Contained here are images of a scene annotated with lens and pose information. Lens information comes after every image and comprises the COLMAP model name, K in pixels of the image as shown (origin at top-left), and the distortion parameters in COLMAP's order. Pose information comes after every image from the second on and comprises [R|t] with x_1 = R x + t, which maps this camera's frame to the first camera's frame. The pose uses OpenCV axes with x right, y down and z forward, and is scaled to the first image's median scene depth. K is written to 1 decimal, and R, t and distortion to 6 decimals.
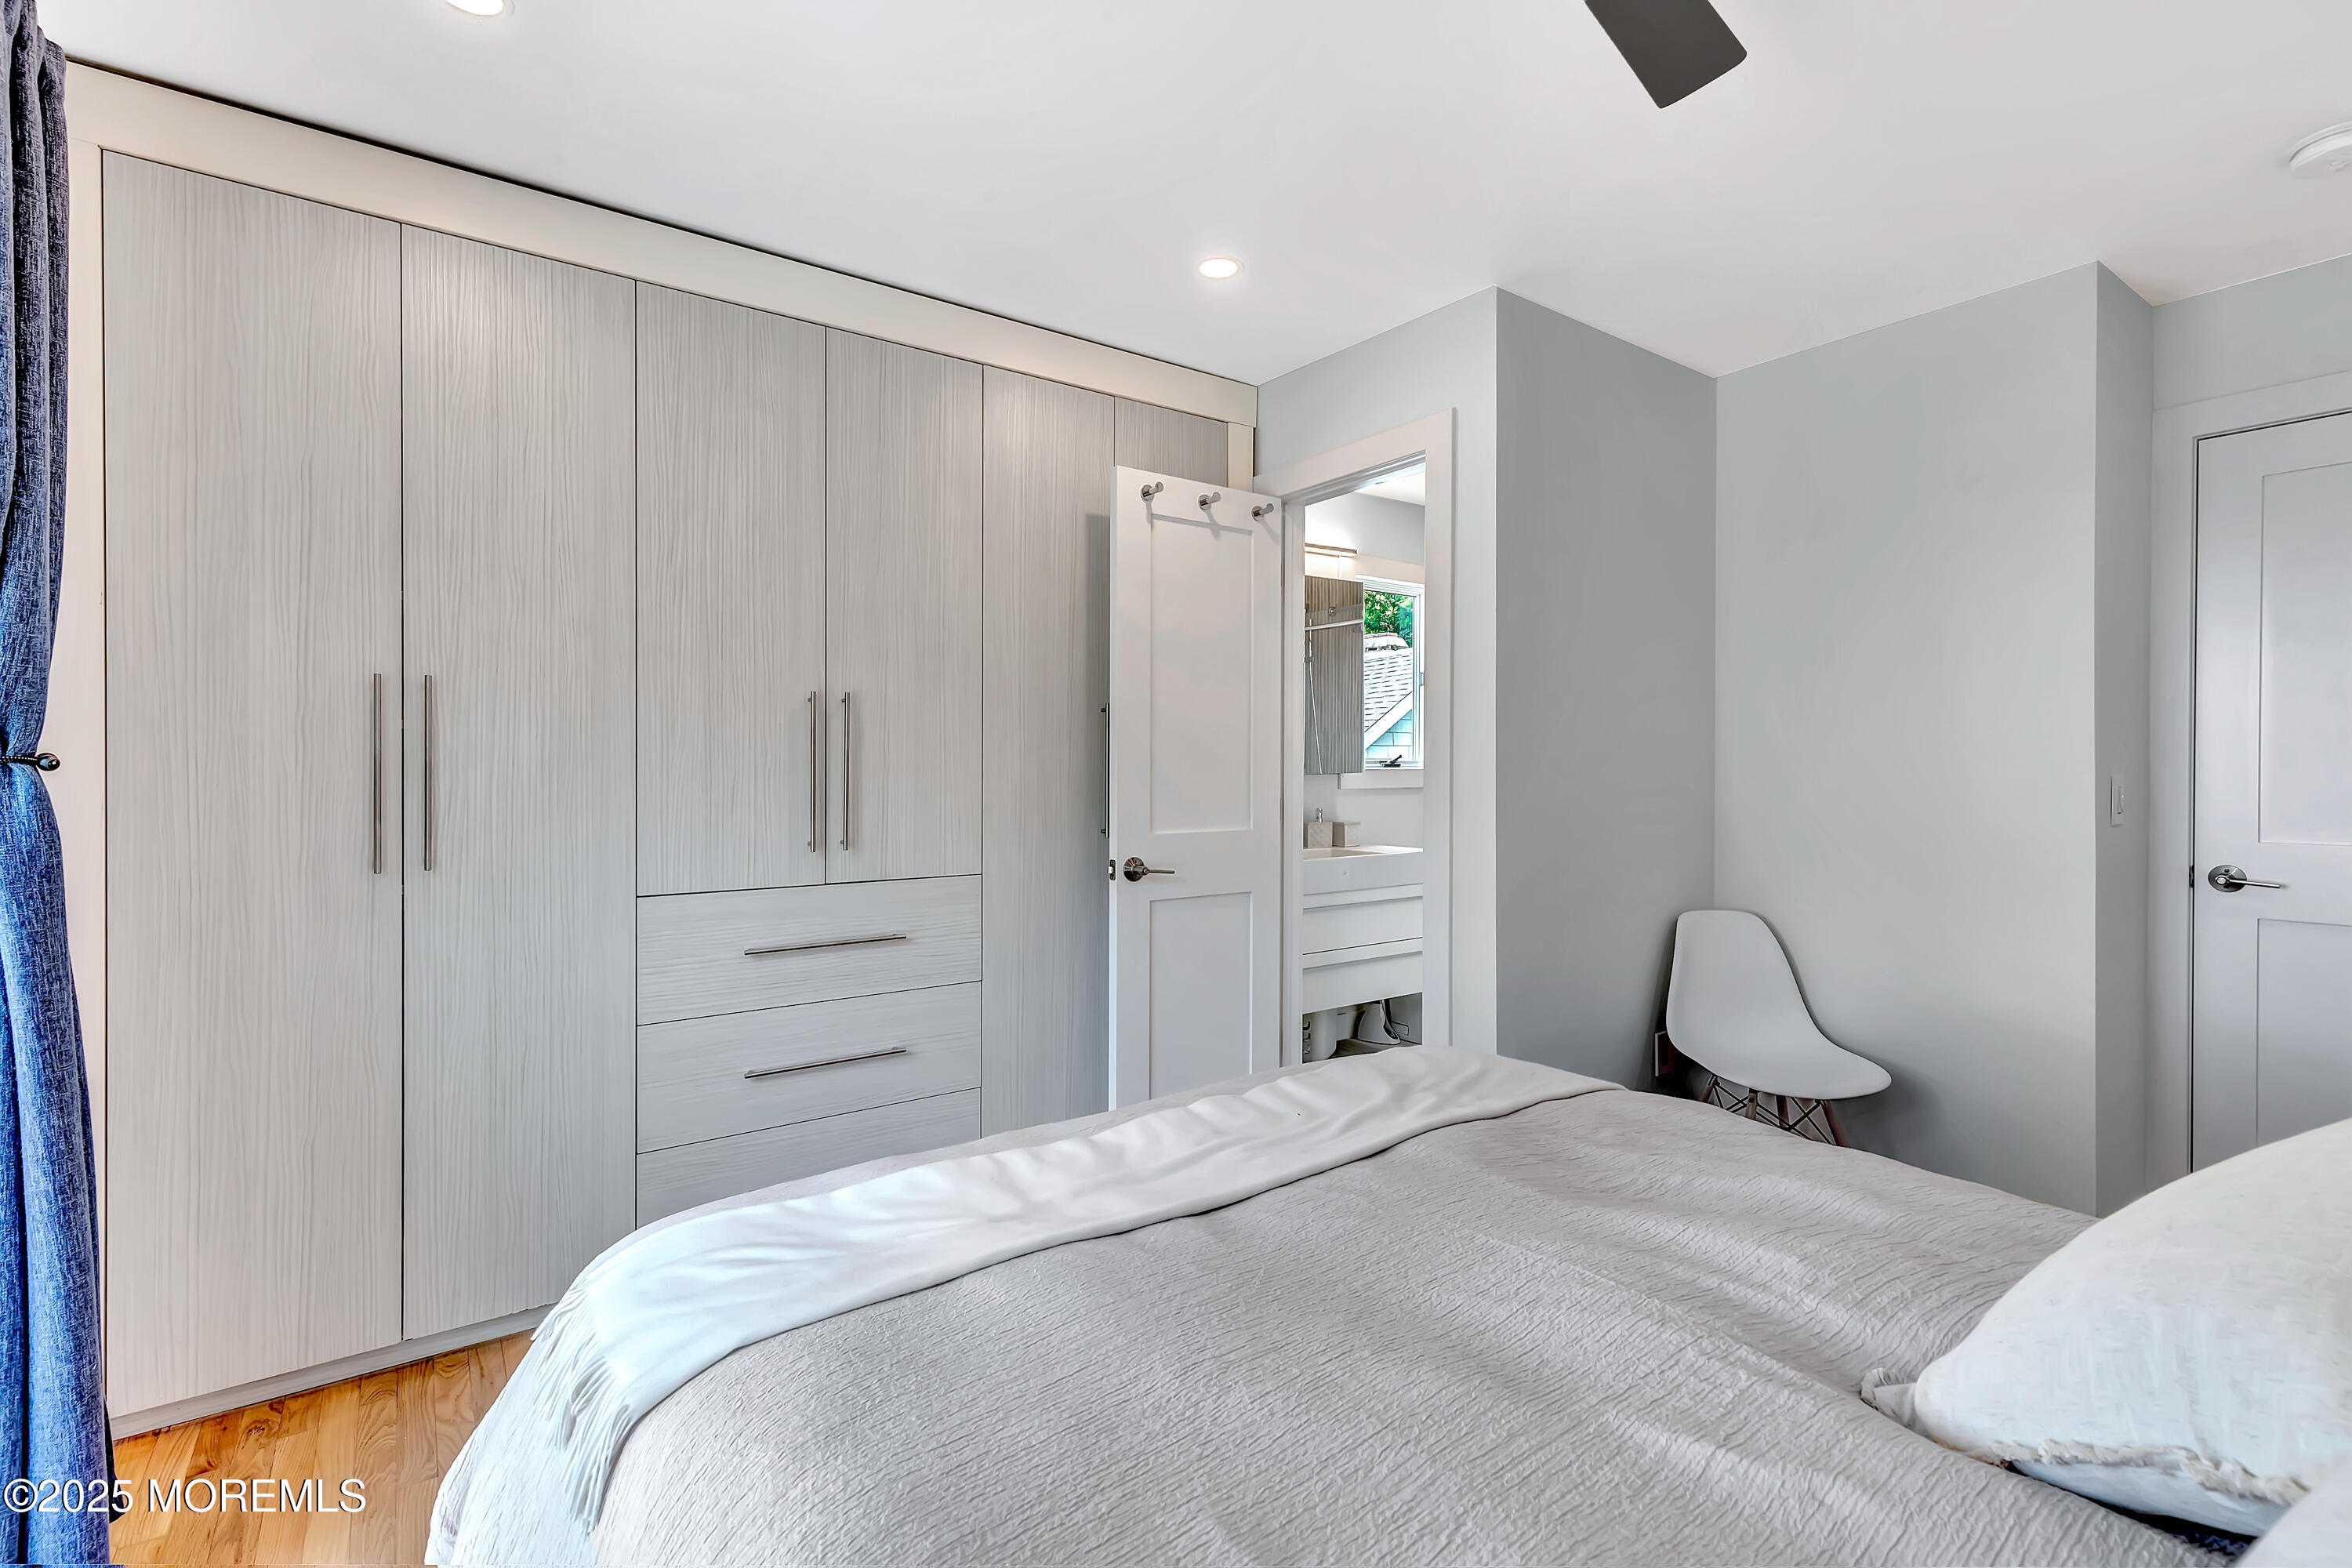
lens RADIAL K [[1062.5, 0, 1176.0], [0, 1062.5, 784.0], [0, 0, 1]] dist [0.001670, 0.000109]
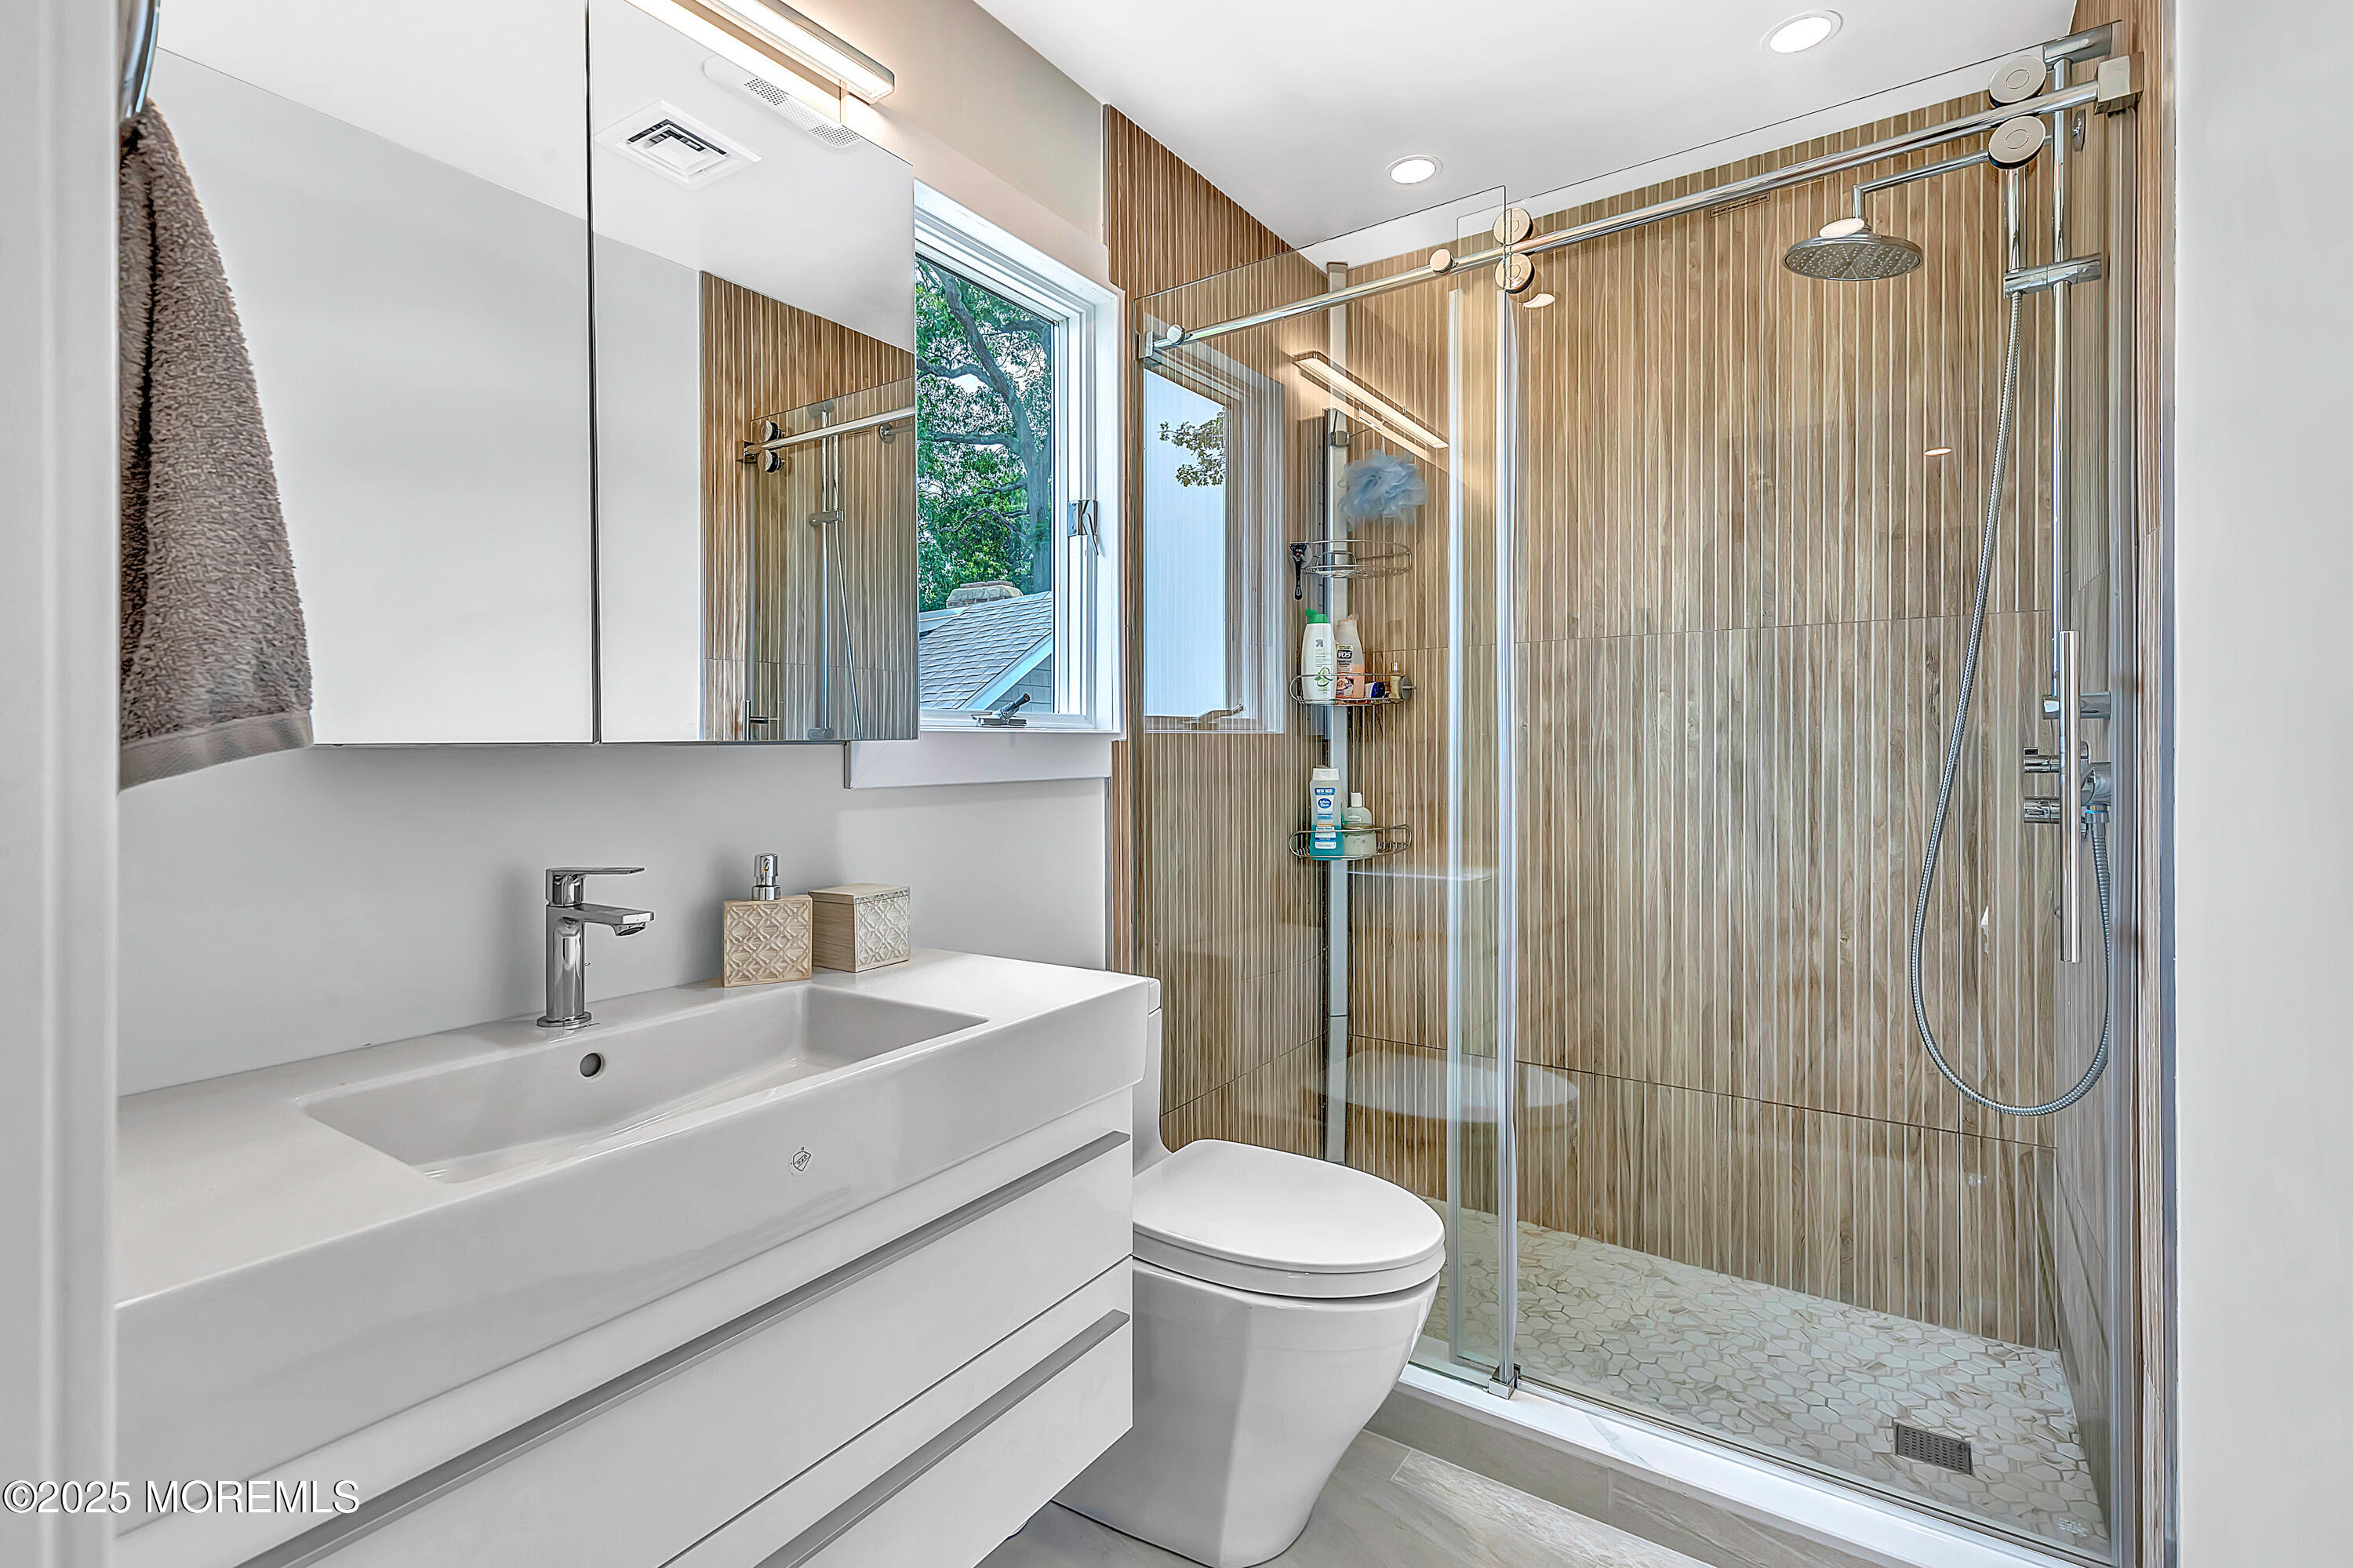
lens RADIAL K [[1063.0, 0, 1176.5], [0, 1063.0, 784.0], [0, 0, 1]] dist [0.001670, 0.000109]
pose [[0.943727, -0.004959, 0.330687, 0.140797], [0.004052, 0.999986, 0.003434, 0.002877], [-0.330700, -0.001901, 0.943734, 0.645877]]
